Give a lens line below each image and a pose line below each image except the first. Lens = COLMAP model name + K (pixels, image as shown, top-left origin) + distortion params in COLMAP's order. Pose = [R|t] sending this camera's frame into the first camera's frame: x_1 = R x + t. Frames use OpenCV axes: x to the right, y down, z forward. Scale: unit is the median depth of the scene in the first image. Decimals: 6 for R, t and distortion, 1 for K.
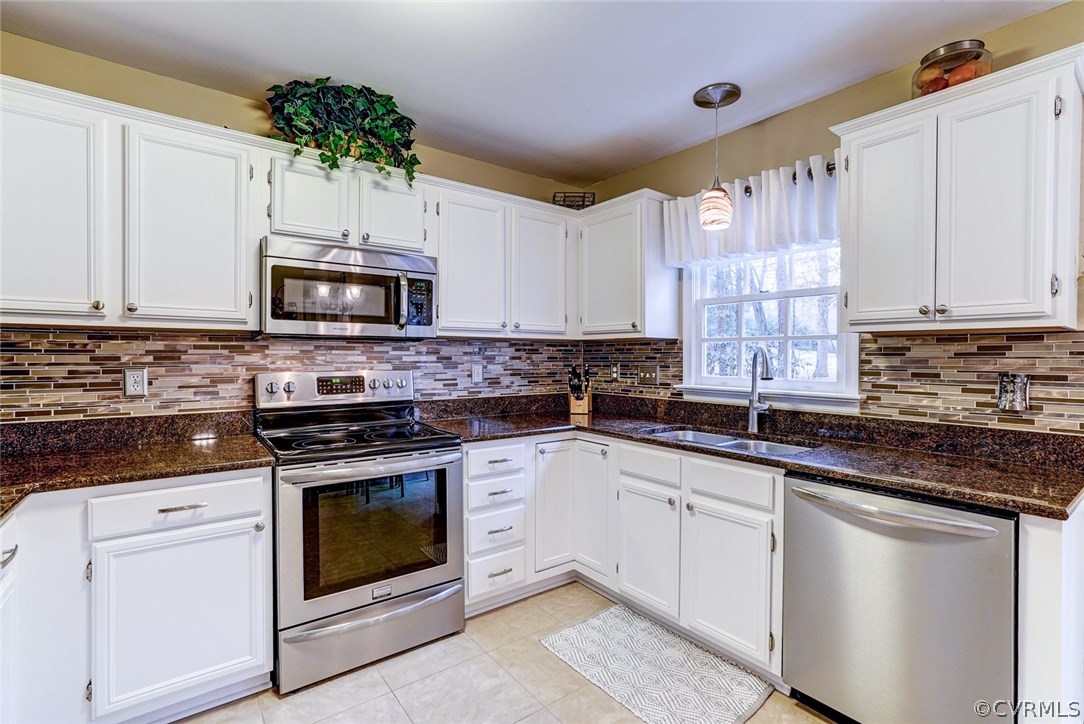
lens RADIAL K [[496.2, 0, 539.3], [0, 496.2, 361.2], [0, 0, 1]] dist [-0.036892, 0.017944]
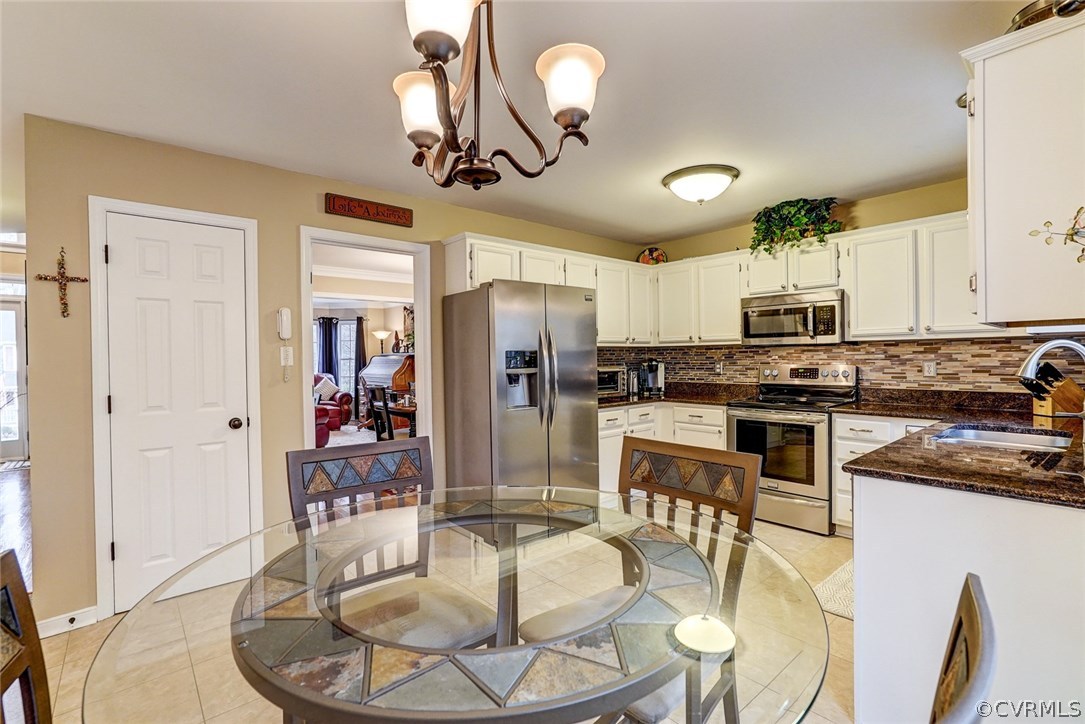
lens RADIAL K [[496.7, 0, 544.0], [0, 496.7, 360.6], [0, 0, 1]] dist [-0.036892, 0.017944]
pose [[0.073081, 0.002689, -0.997322, 1.260466], [0.000282, 0.999996, 0.002717, 0.001213], [0.997326, -0.000480, 0.073080, 0.015453]]
